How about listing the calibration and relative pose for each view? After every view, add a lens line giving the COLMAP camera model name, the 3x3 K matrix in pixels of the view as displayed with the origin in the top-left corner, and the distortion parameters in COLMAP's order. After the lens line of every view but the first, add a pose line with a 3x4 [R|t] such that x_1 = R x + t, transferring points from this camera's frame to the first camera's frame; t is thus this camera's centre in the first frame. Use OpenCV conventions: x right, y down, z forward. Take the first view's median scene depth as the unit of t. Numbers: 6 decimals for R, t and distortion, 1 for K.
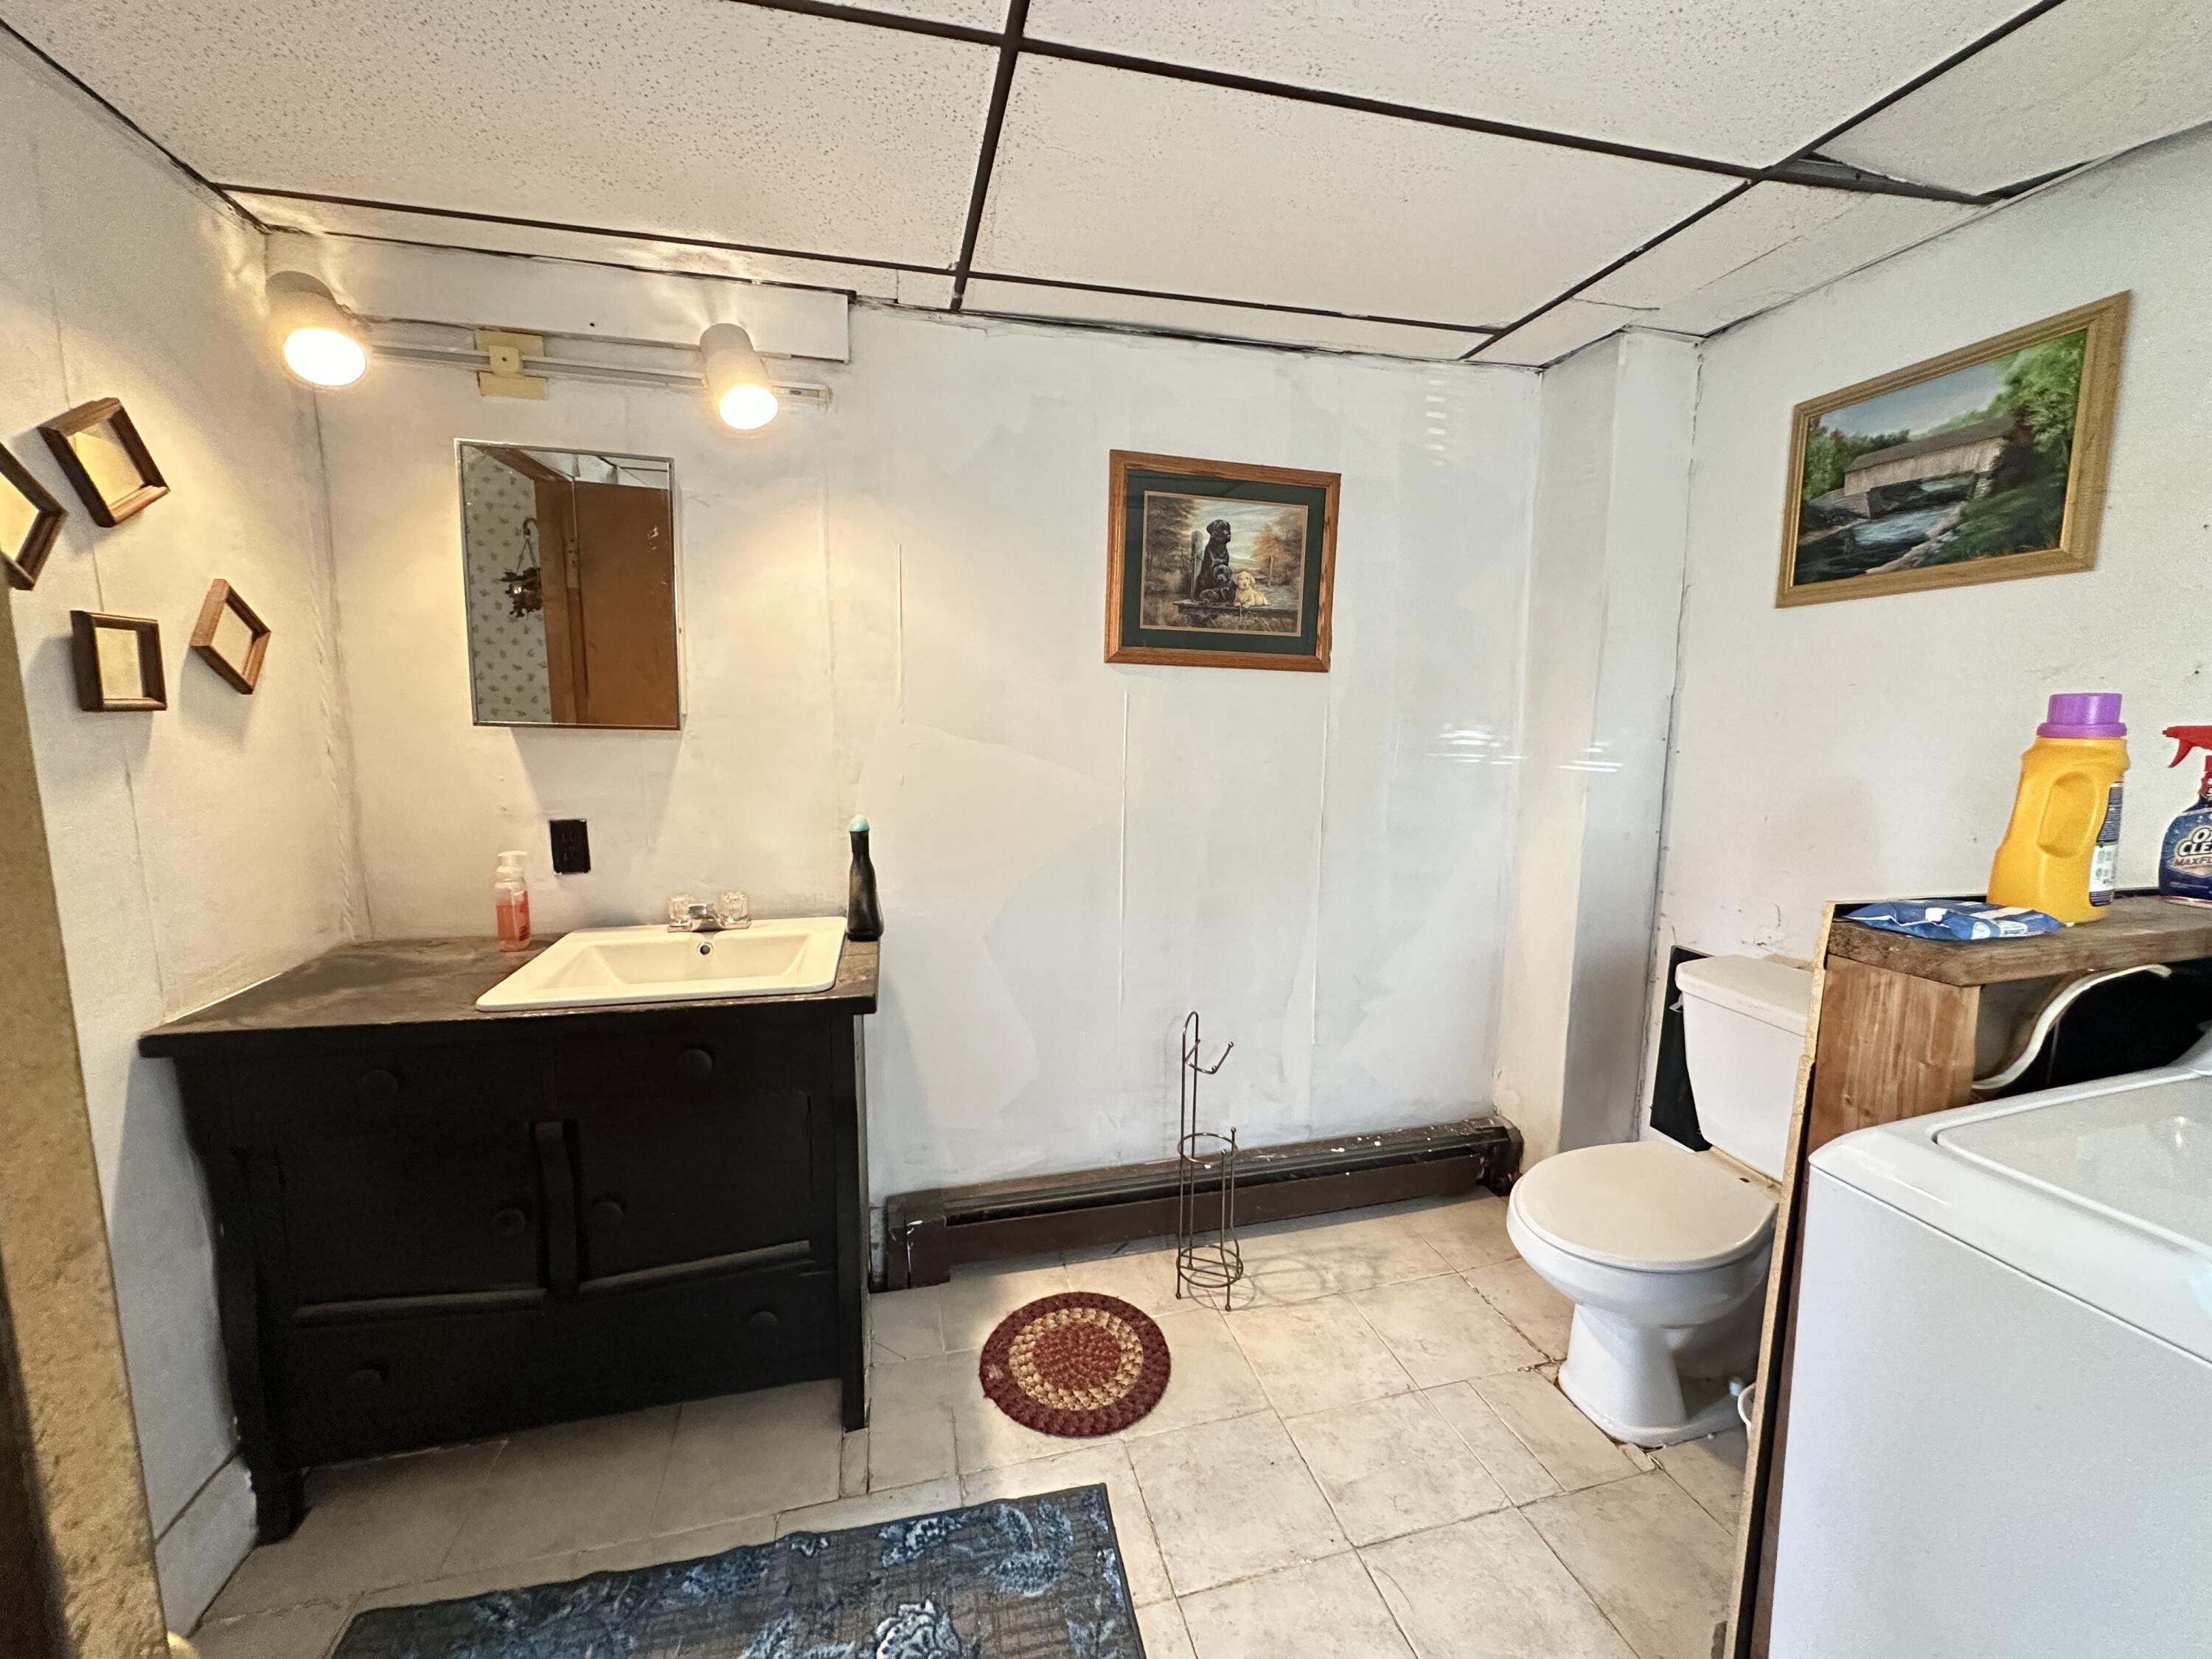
lens RADIAL K [[875.8, 0, 1102.1], [0, 875.8, 827.3], [0, 0, 1]] dist [-0.006556, 0.001308]
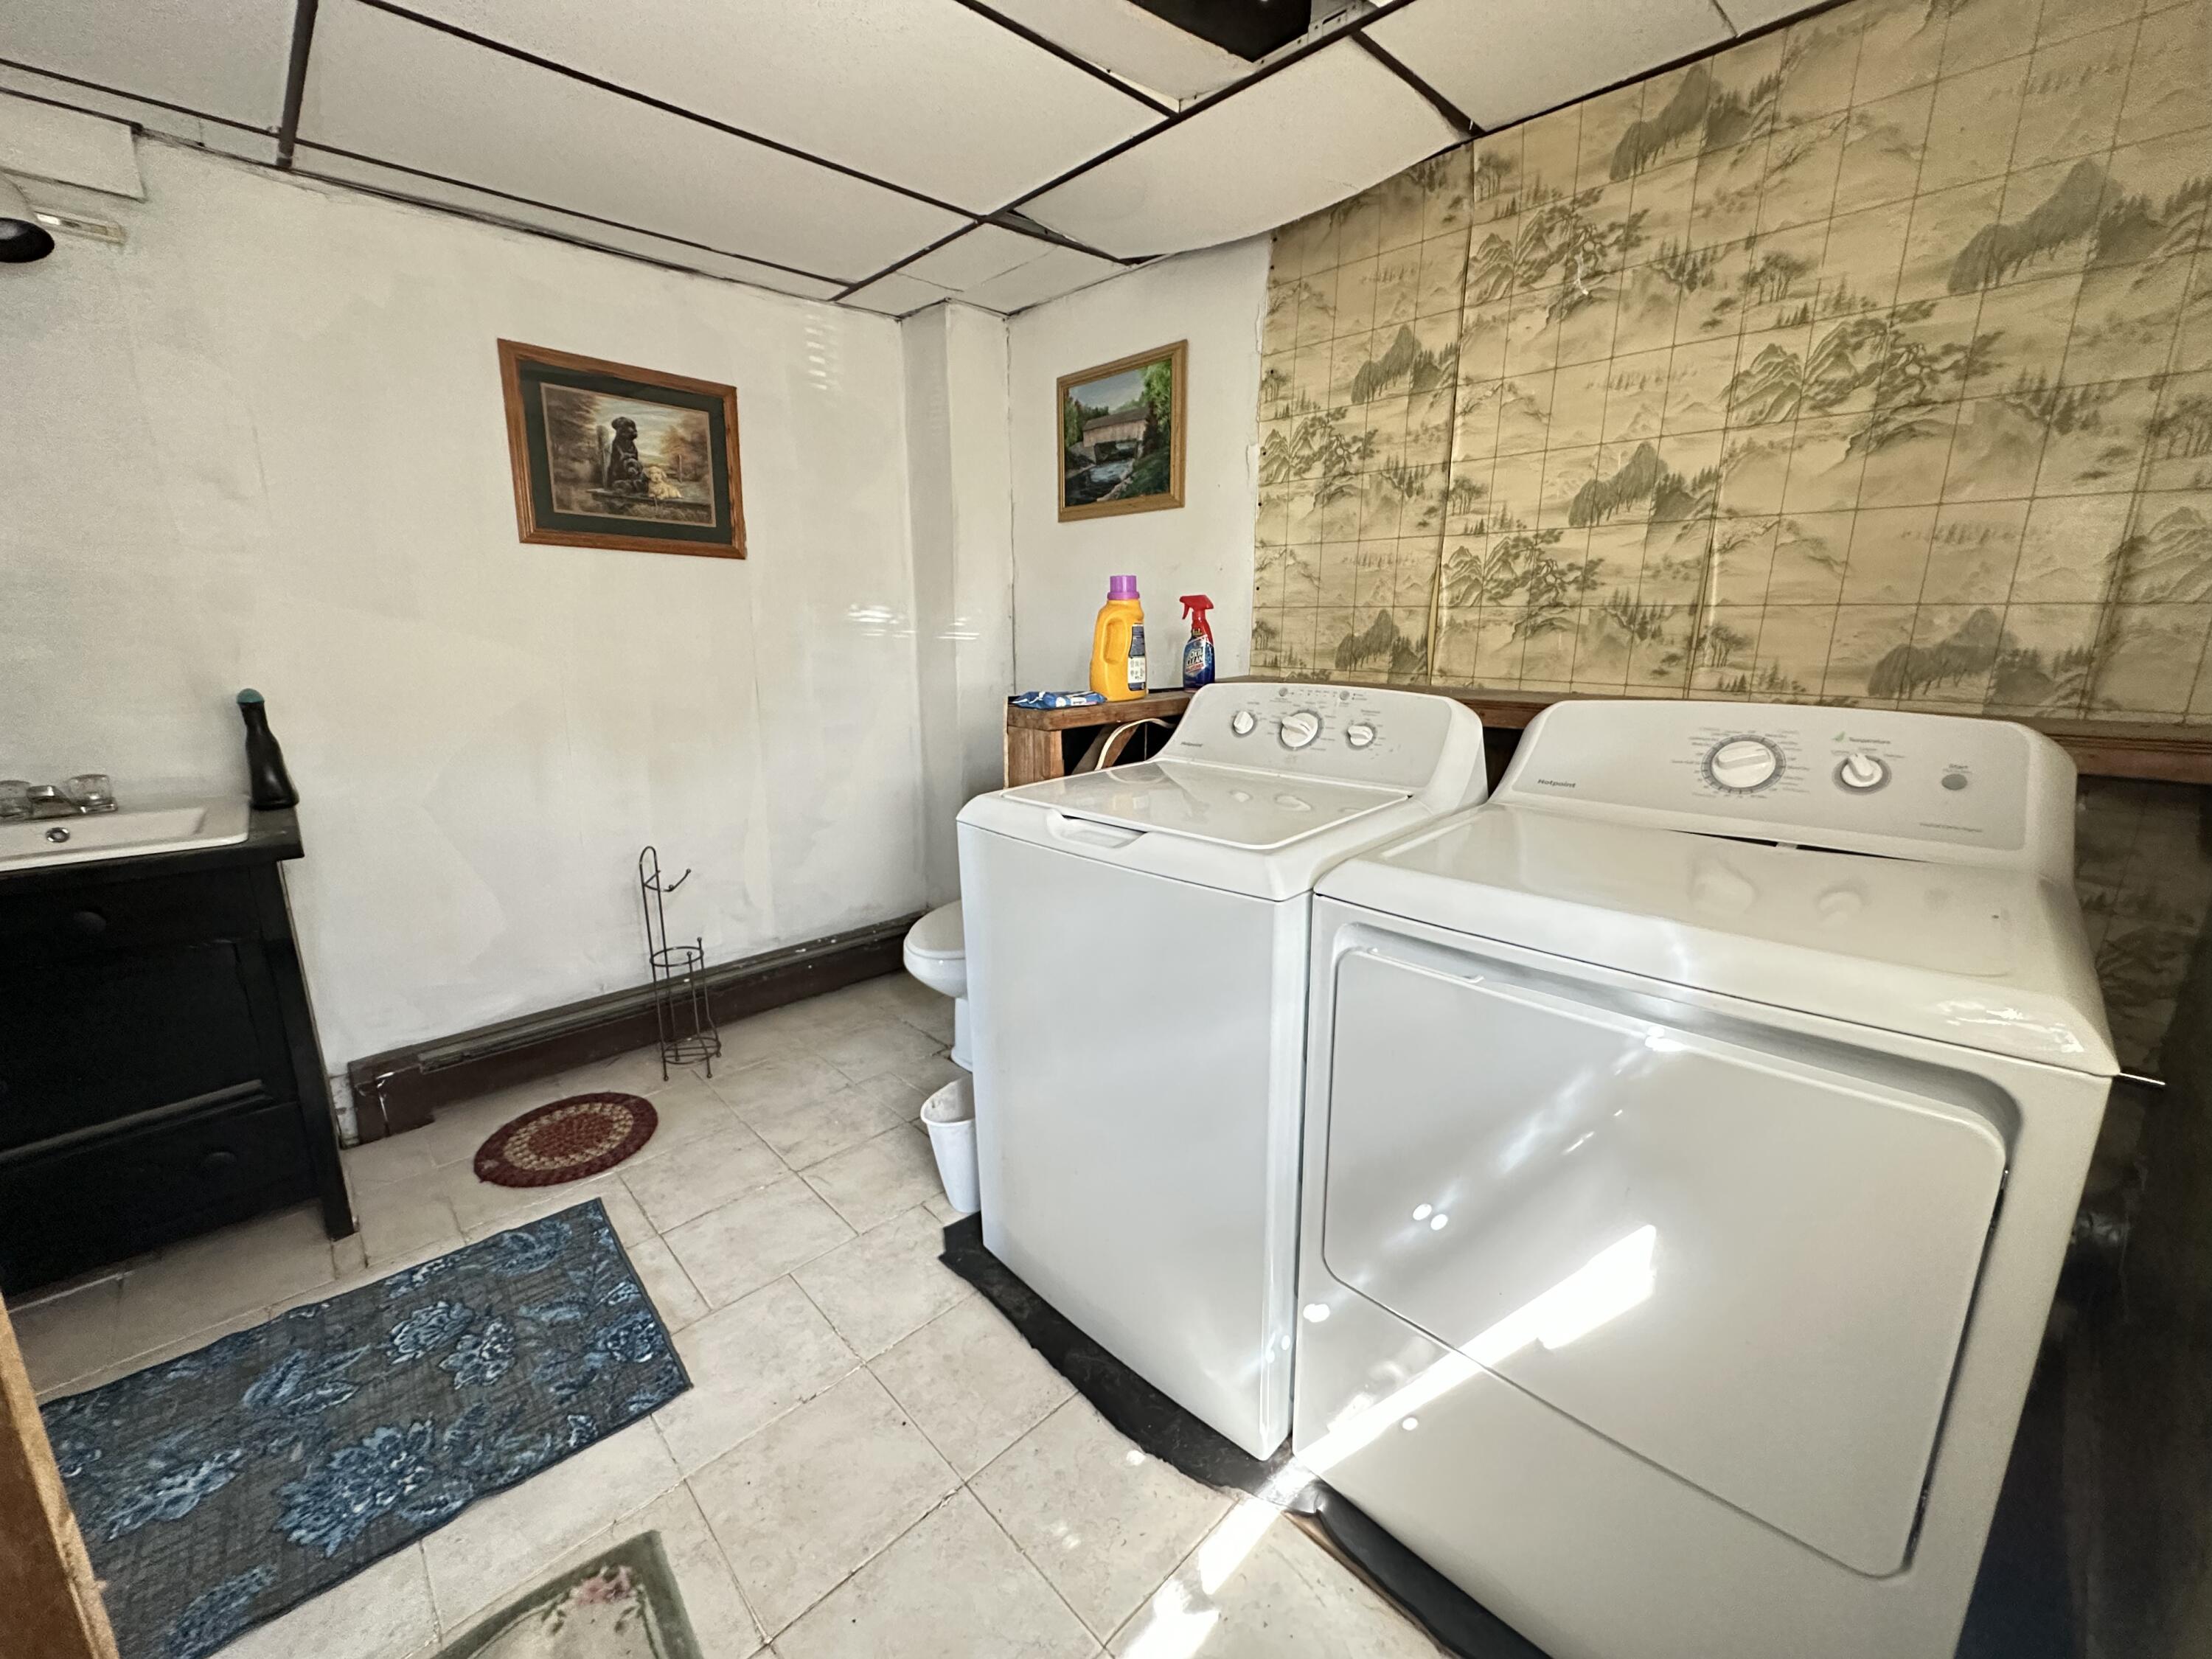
lens RADIAL K [[875.8, 0, 1100.8], [0, 875.8, 828.7], [0, 0, 1]] dist [-0.006556, 0.001308]
pose [[0.868599, -0.116223, 0.481693, 0.073439], [0.063542, 0.990203, 0.124336, 0.083468], [-0.491424, -0.077391, 0.867475, -0.363952]]
